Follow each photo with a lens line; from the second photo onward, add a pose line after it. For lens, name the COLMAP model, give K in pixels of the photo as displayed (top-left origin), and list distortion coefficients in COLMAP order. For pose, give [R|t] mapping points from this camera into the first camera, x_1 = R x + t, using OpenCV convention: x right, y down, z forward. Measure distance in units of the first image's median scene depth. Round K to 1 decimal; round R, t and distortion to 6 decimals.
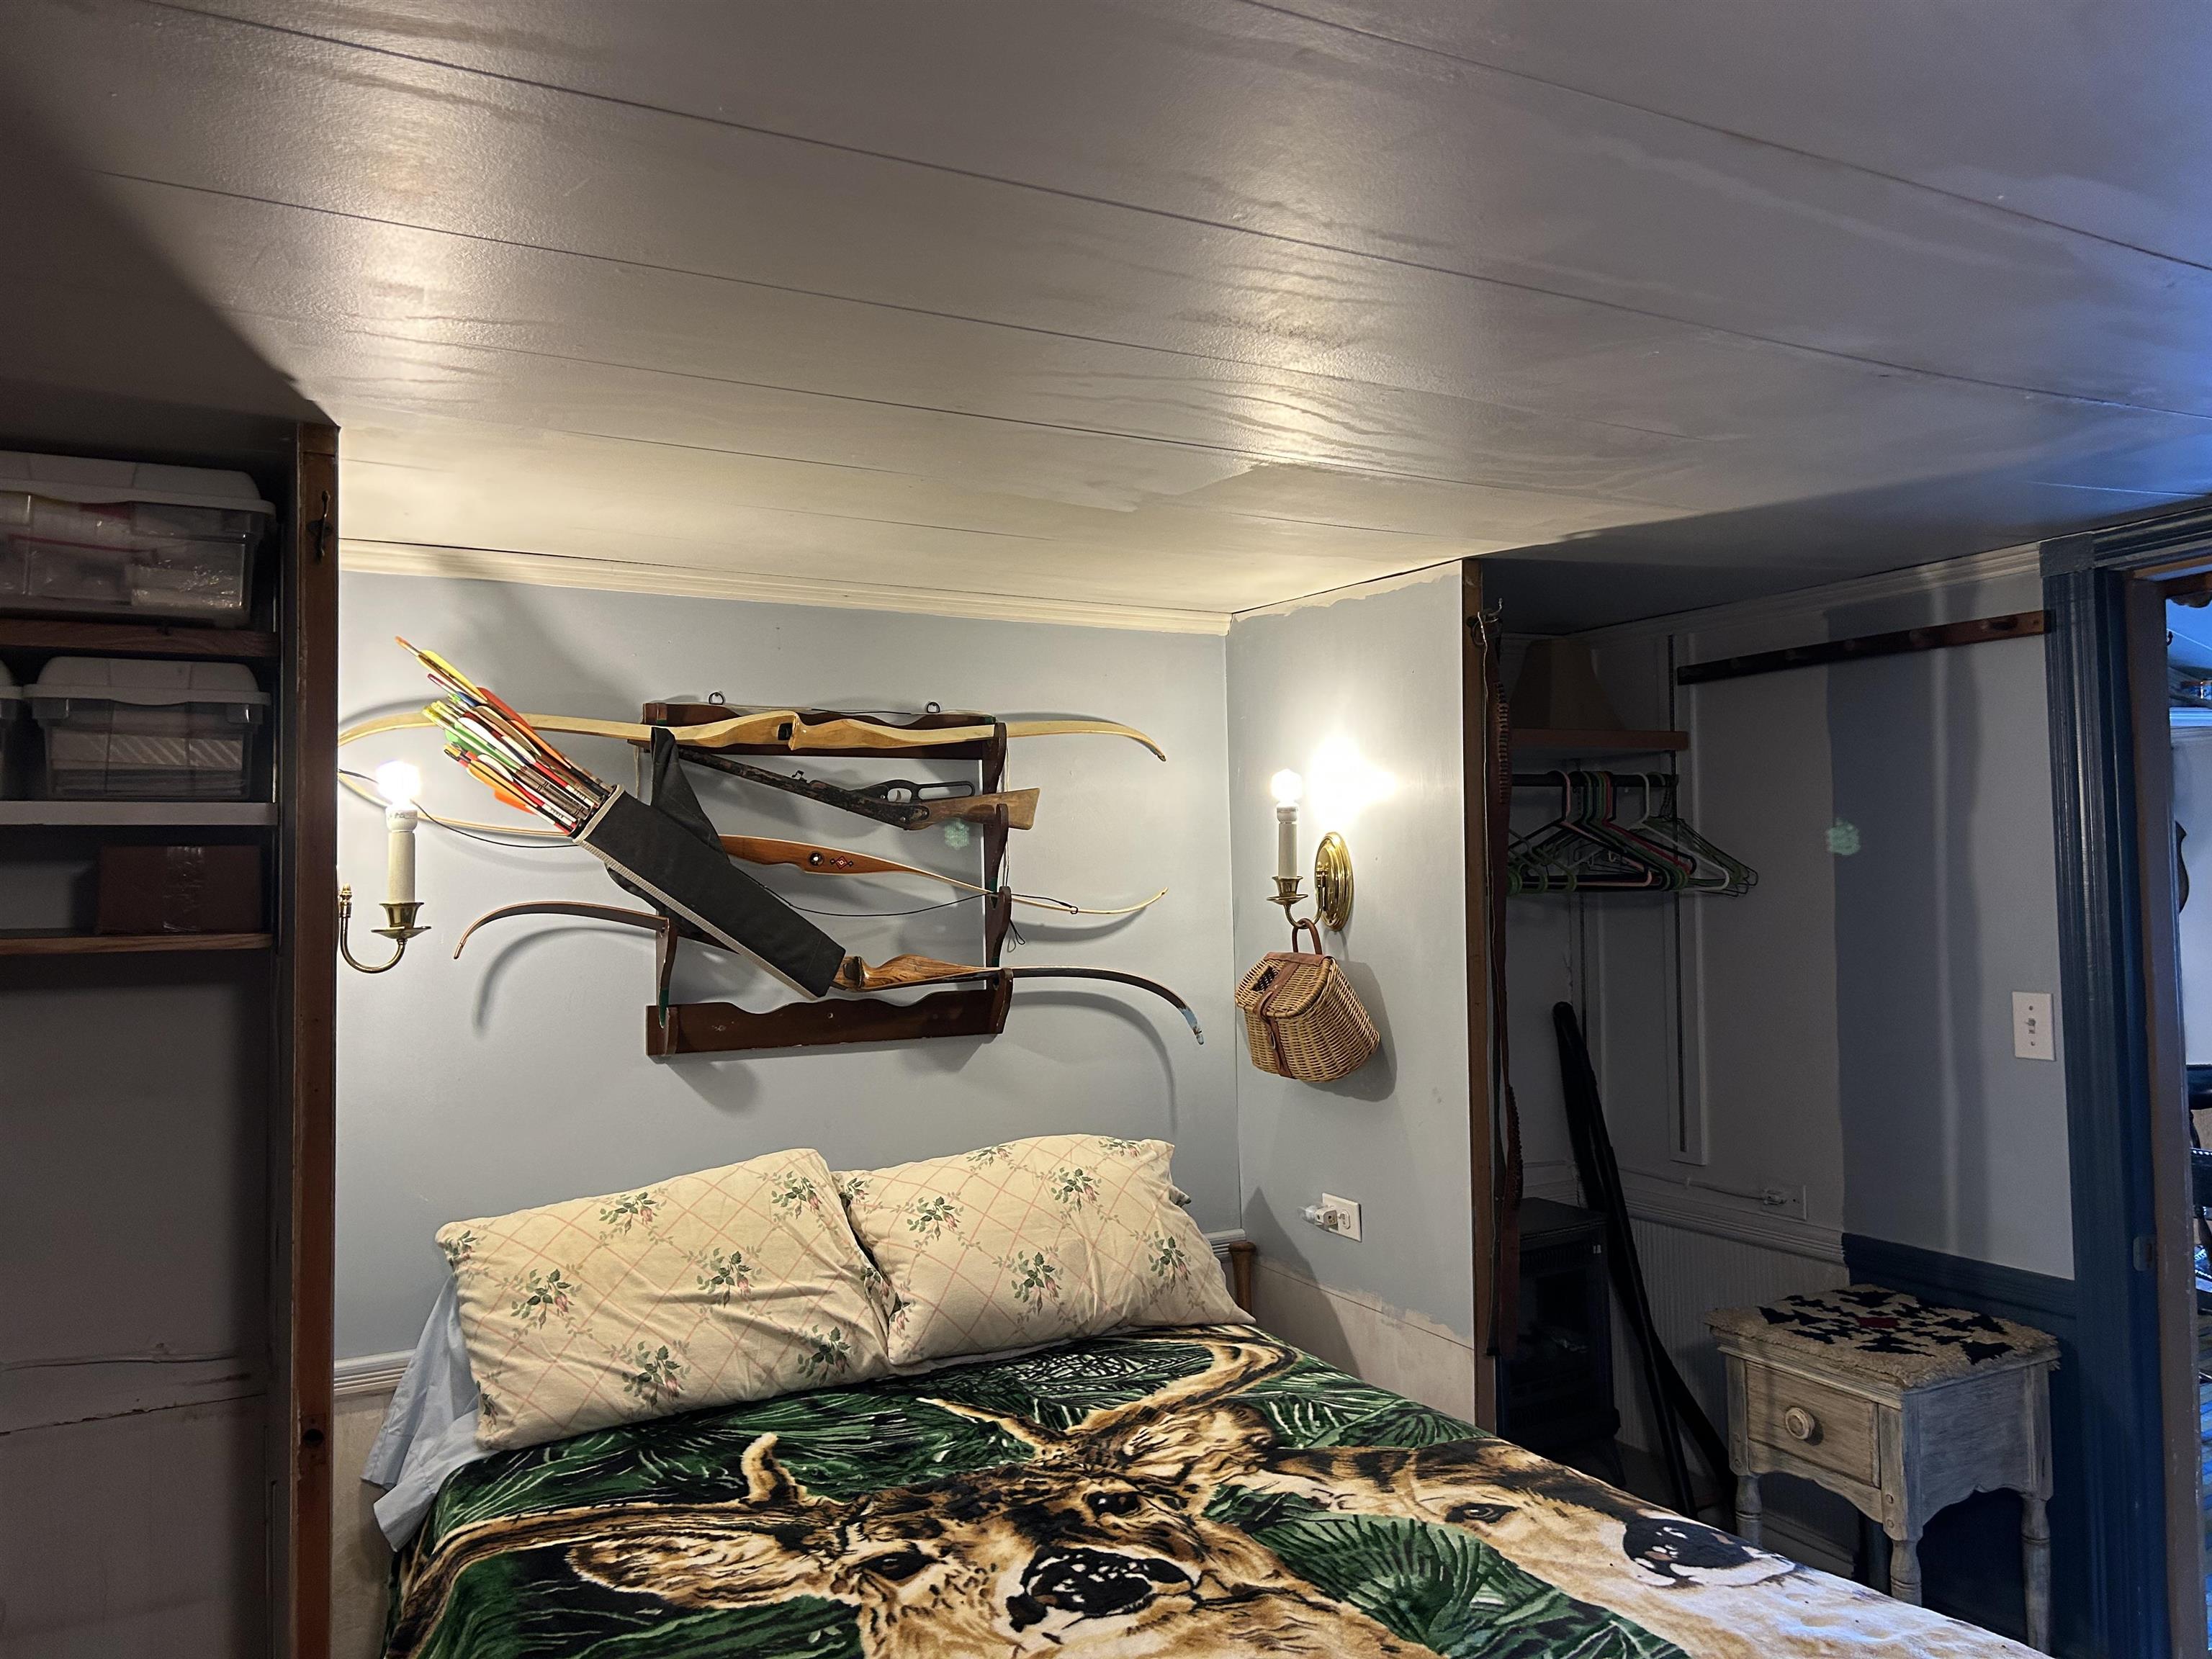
lens RADIAL K [[1687.3, 0, 1112.7], [0, 1687.3, 818.0], [0, 0, 1]] dist [0.079828, -0.101015]
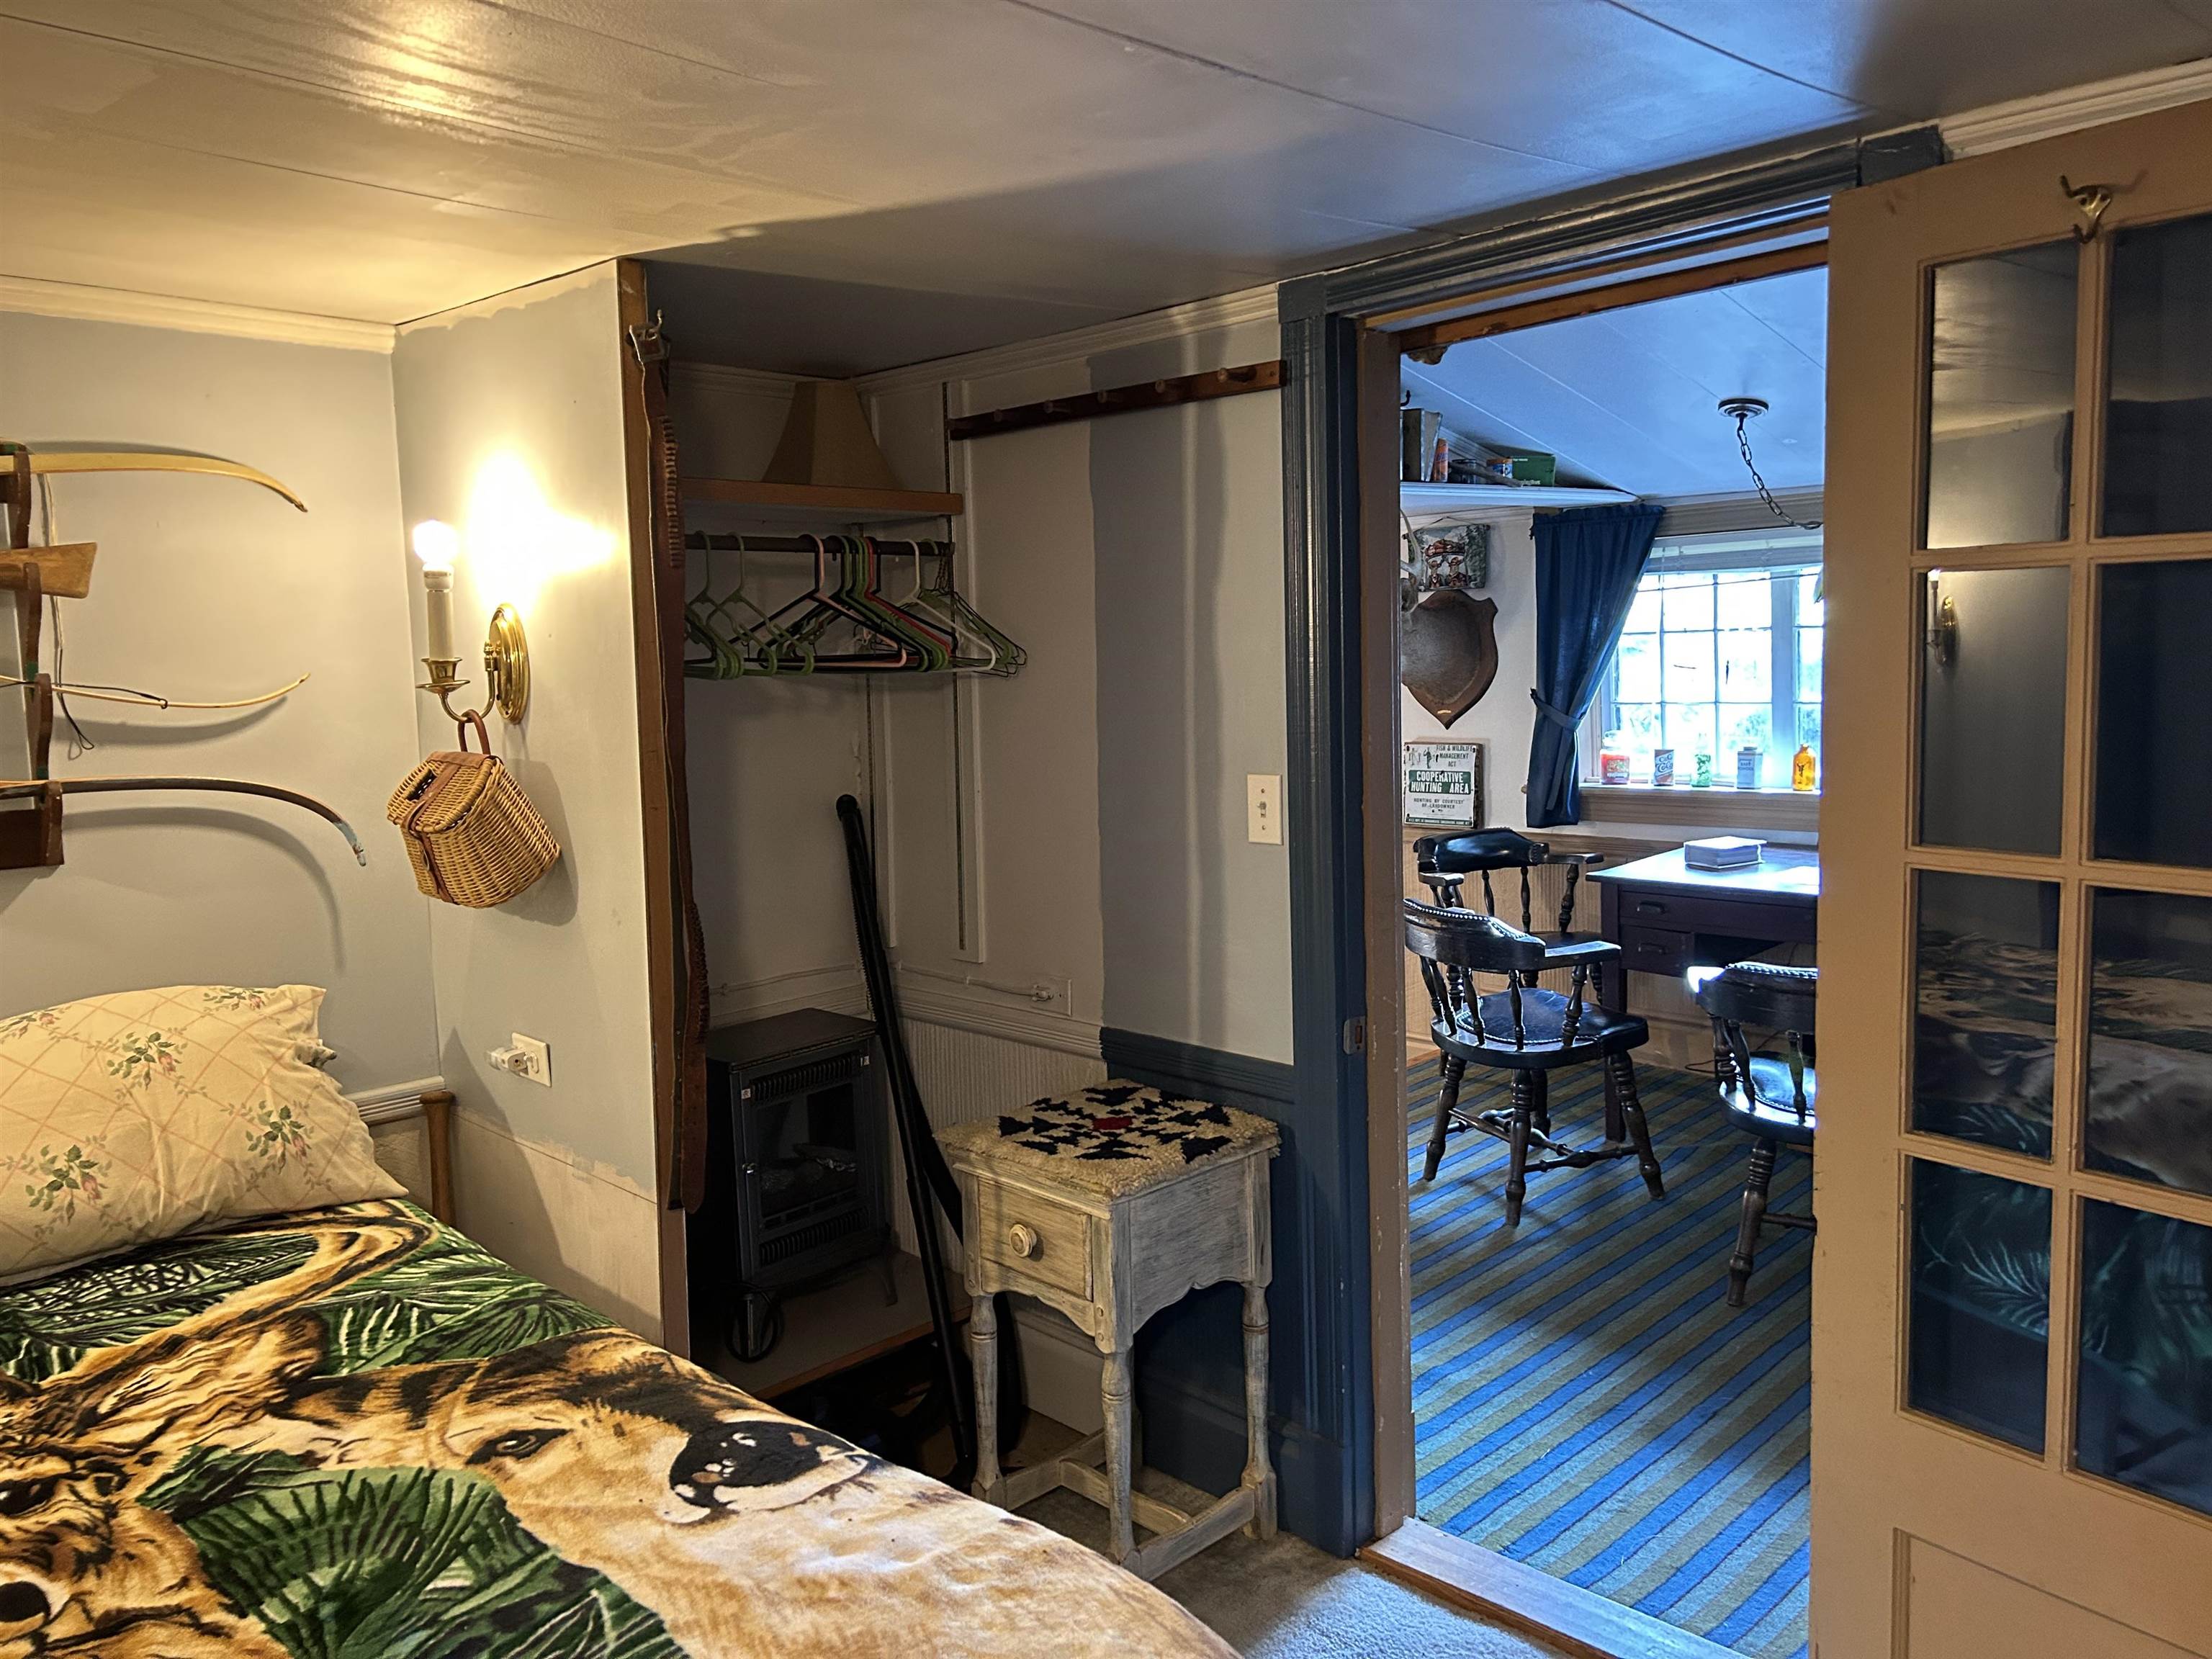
lens RADIAL K [[1658.8, 0, 1120.5], [0, 1658.8, 821.7], [0, 0, 1]] dist [0.062253, -0.065739]
pose [[0.957356, -0.036311, 0.286618, 0.198786], [-0.001818, 0.991294, 0.131657, 0.006637], [-0.288904, -0.126564, 0.948955, 0.146570]]
